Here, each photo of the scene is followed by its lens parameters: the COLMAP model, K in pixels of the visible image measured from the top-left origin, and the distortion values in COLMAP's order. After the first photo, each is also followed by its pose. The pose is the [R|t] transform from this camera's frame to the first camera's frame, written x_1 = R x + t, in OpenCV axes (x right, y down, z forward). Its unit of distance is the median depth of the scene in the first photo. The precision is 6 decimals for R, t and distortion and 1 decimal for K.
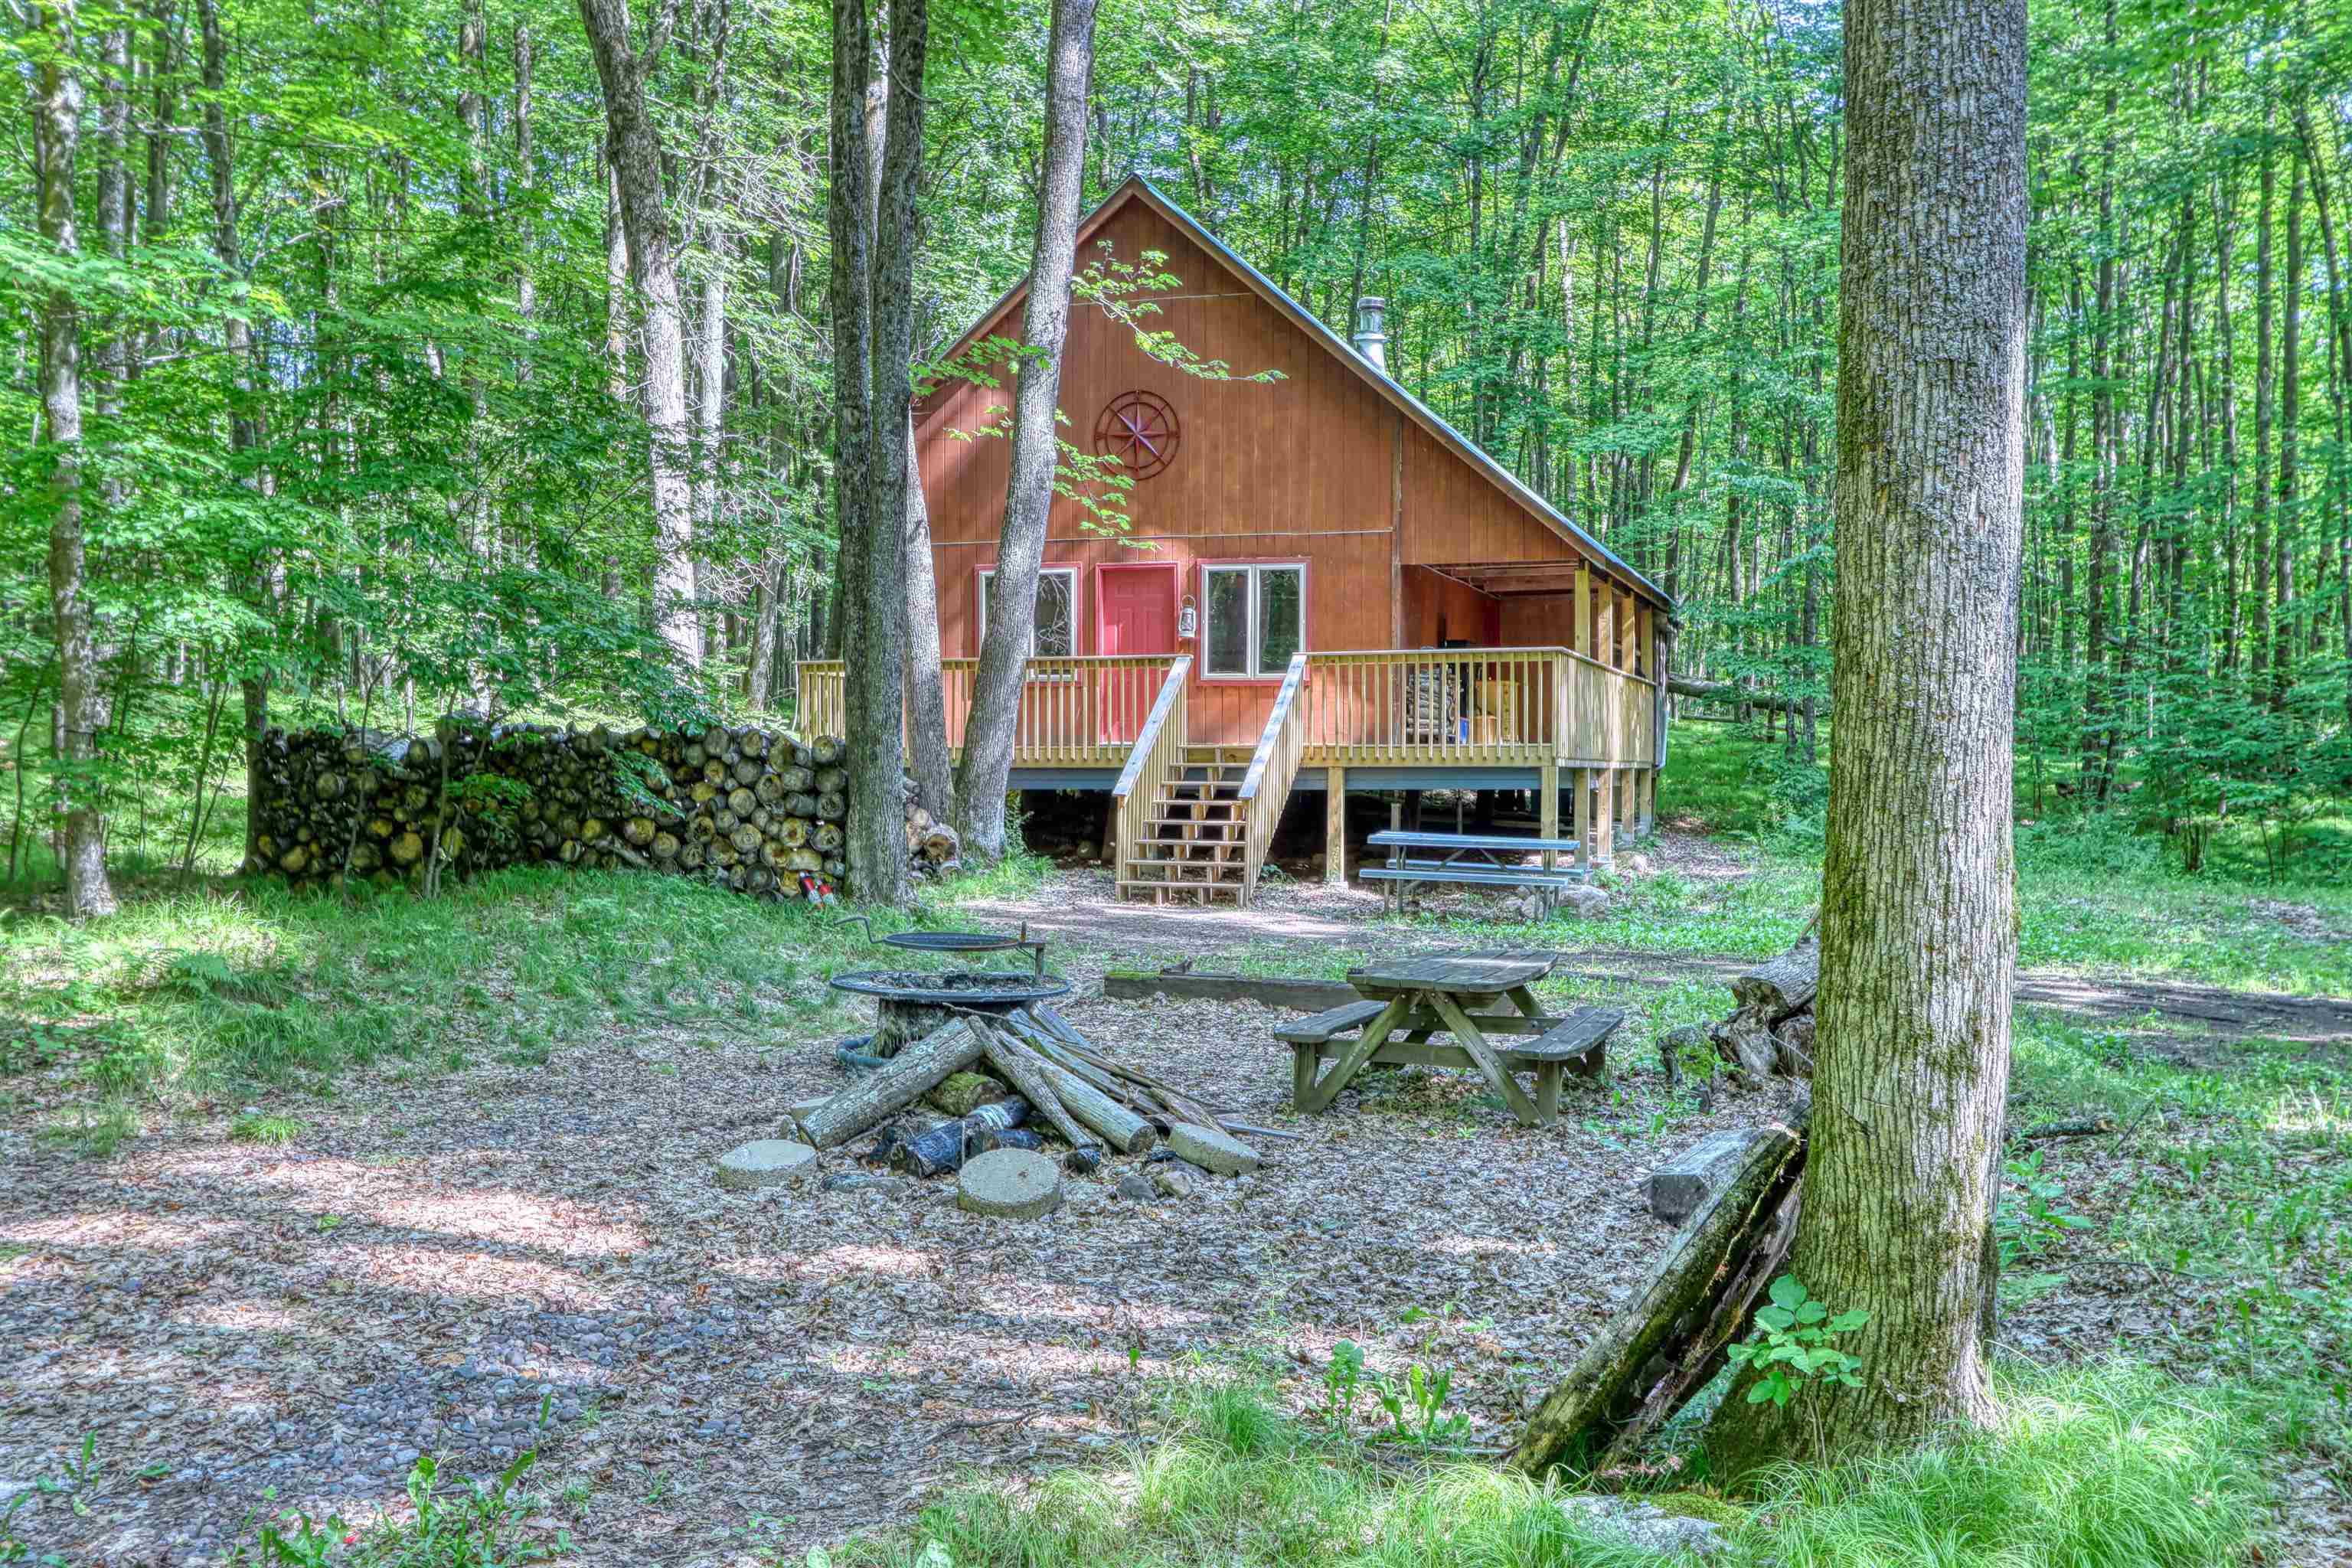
lens RADIAL K [[2233.6, 0, 1182.9], [0, 2233.6, 783.7], [0, 0, 1]] dist [0.016295, 0.000000]
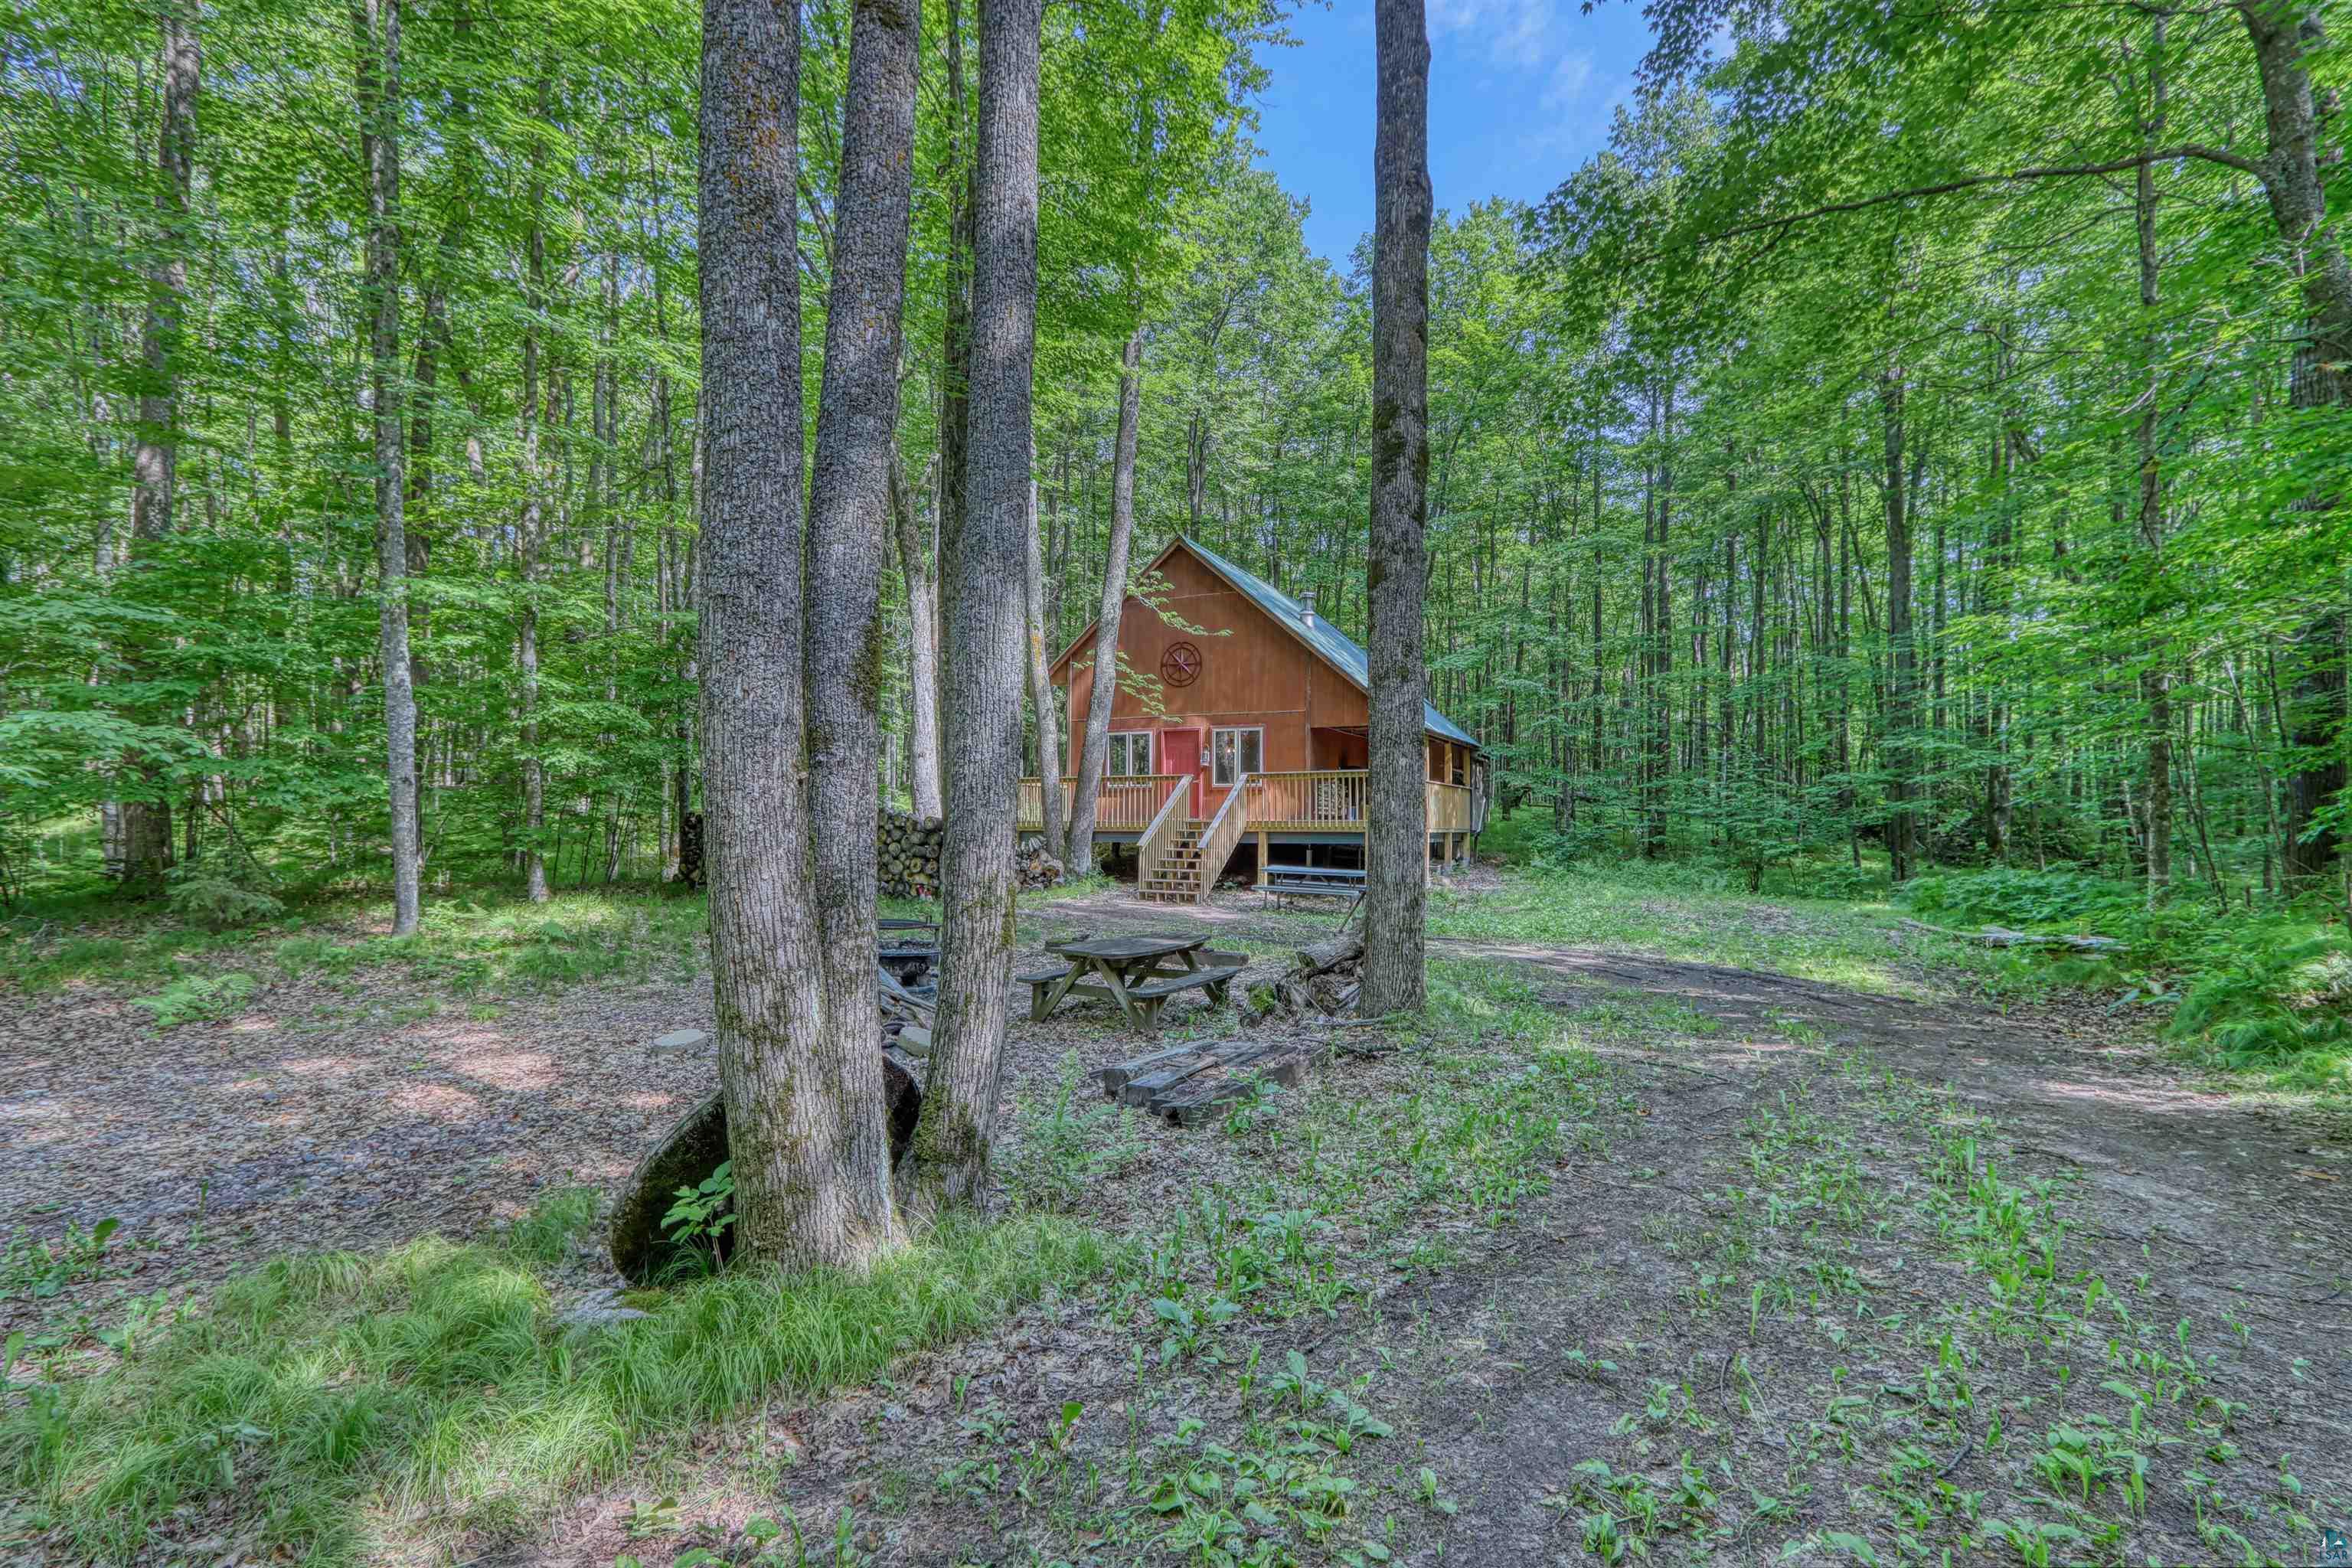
lens RADIAL K [[1092.5, 0, 1168.8], [0, 1092.5, 788.5], [0, 0, 1]] dist [-0.012366, 0.000277]
pose [[0.987531, -0.002051, -0.157411, 0.141900], [-0.004874, 0.999037, -0.043593, -0.003345], [0.157349, 0.043817, 0.986570, 0.051845]]
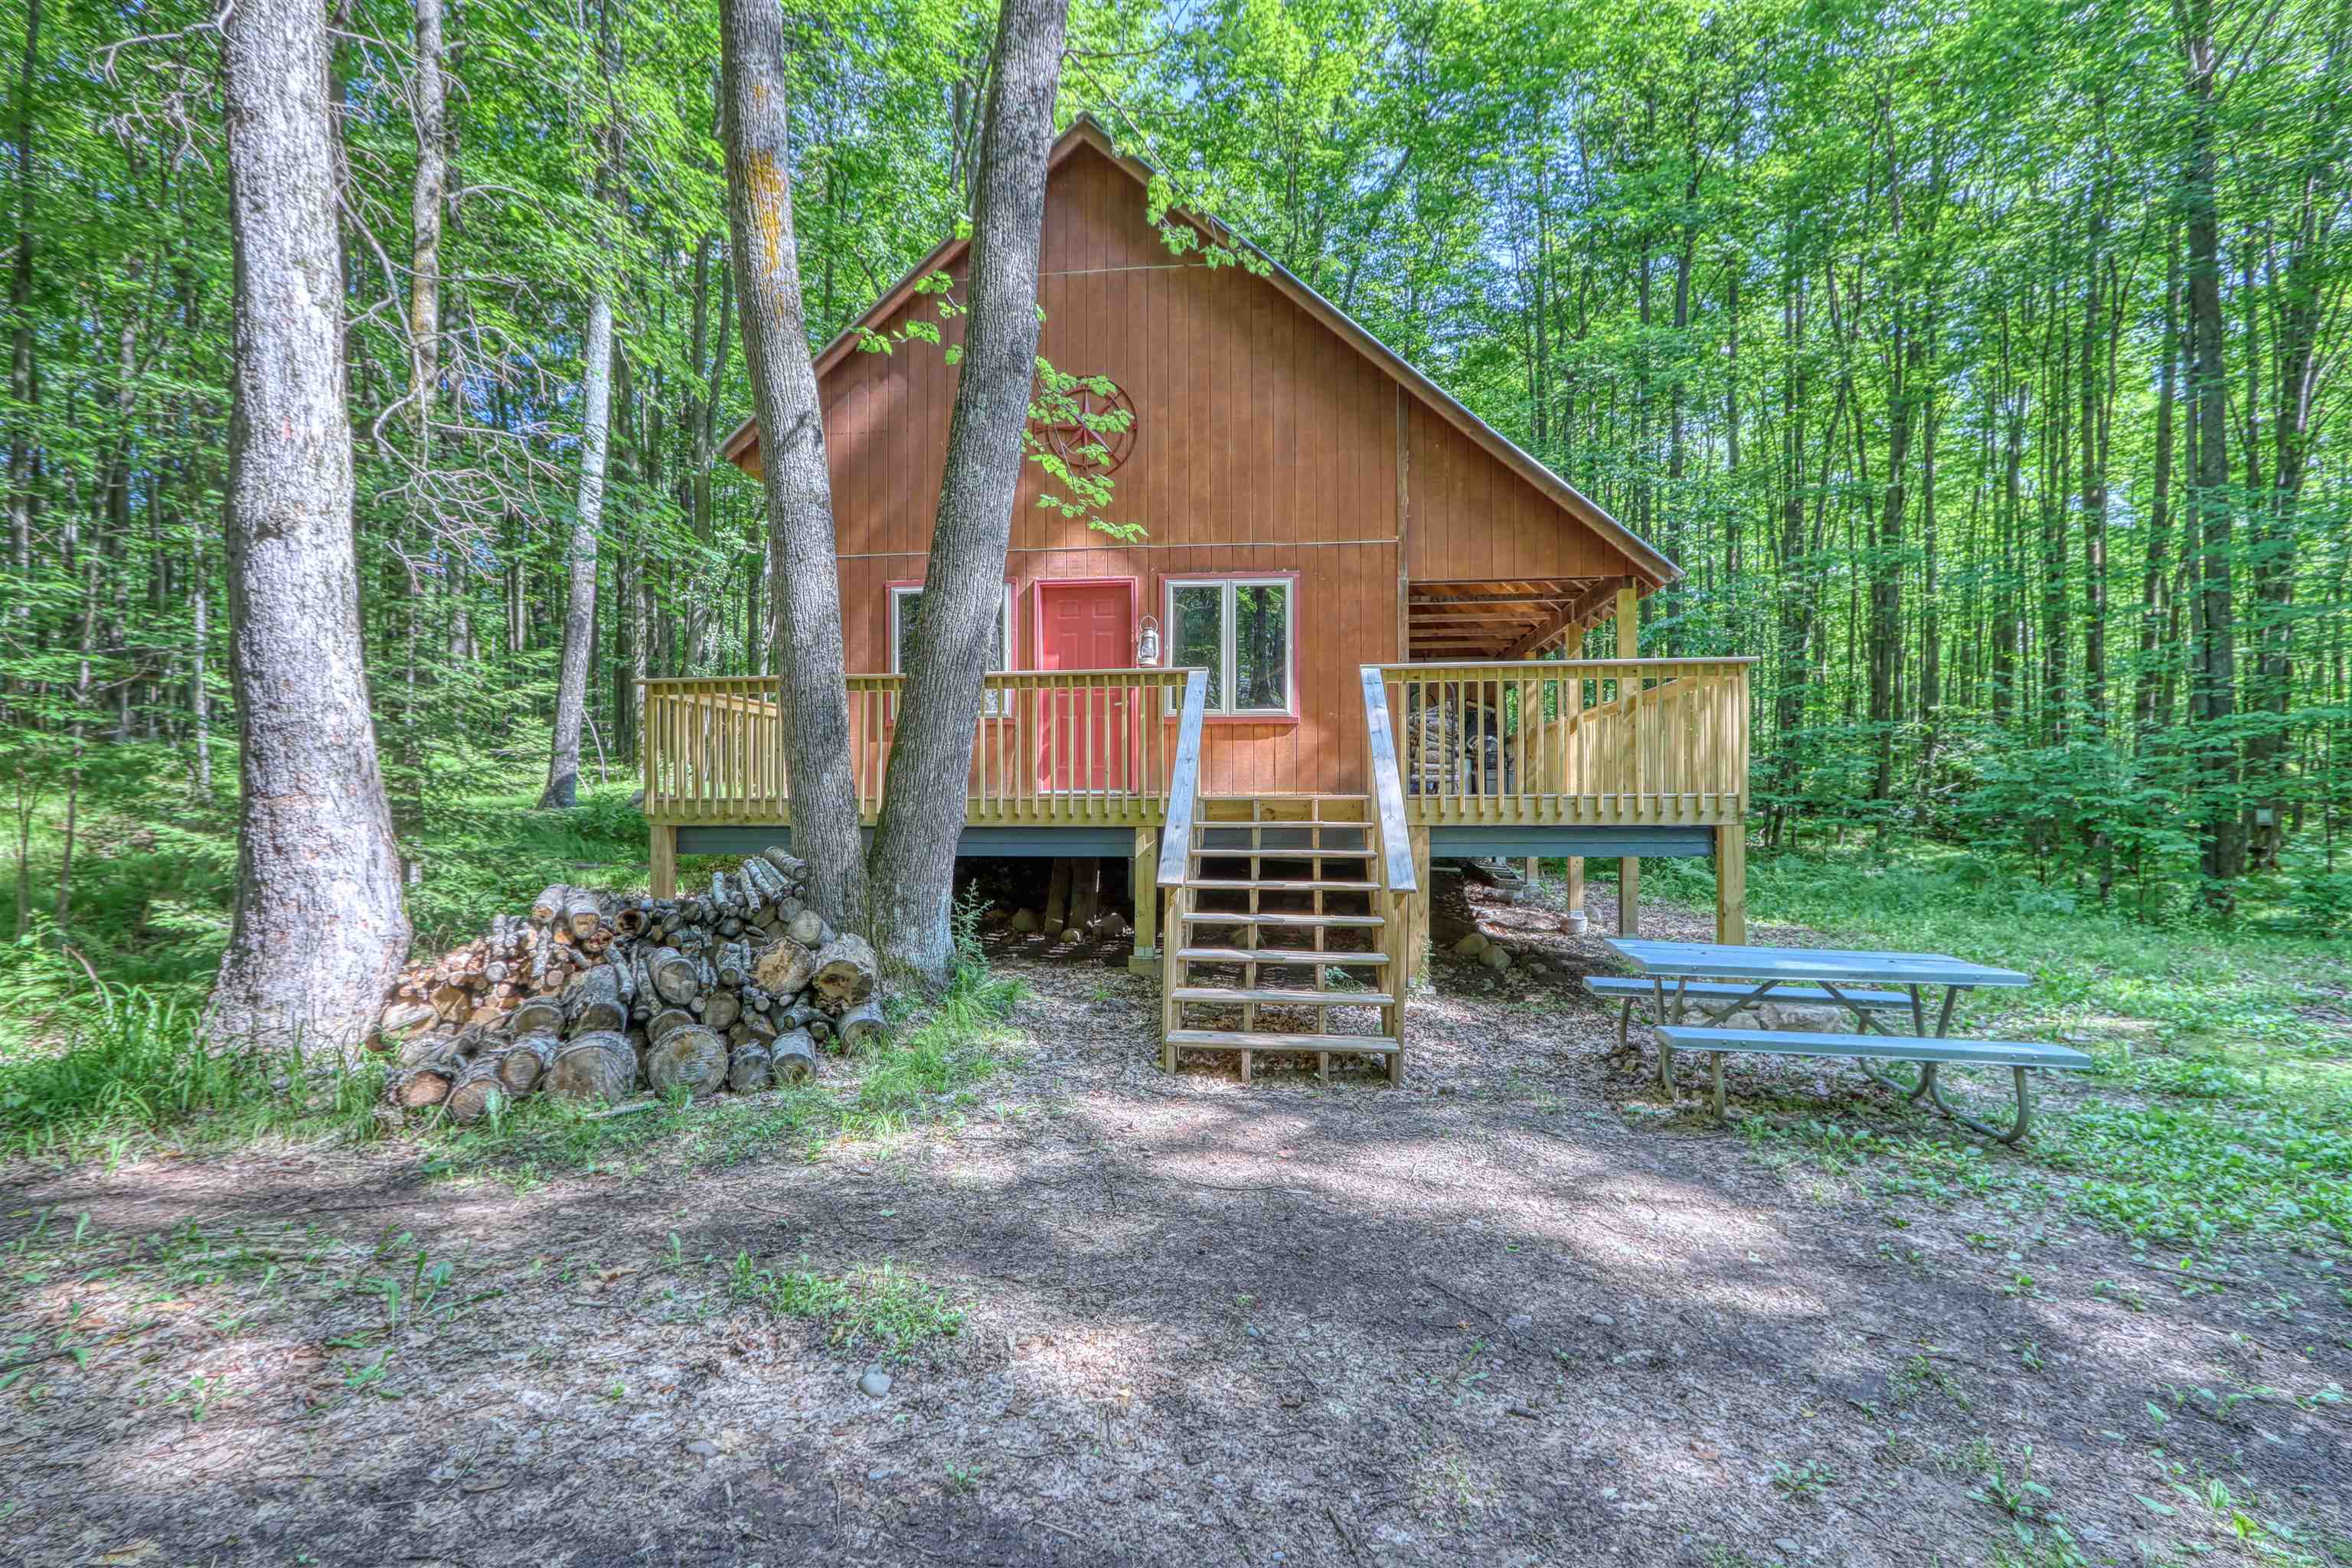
lens RADIAL K [[1092.5, 0, 1157.5], [0, 1092.5, 787.1], [0, 0, 1]] dist [-0.012366, 0.000277]
pose [[0.985407, 0.000446, 0.170215, -0.075079], [0.002613, 0.999839, -0.017744, -0.014656], [-0.170196, 0.017929, 0.985247, 0.693754]]
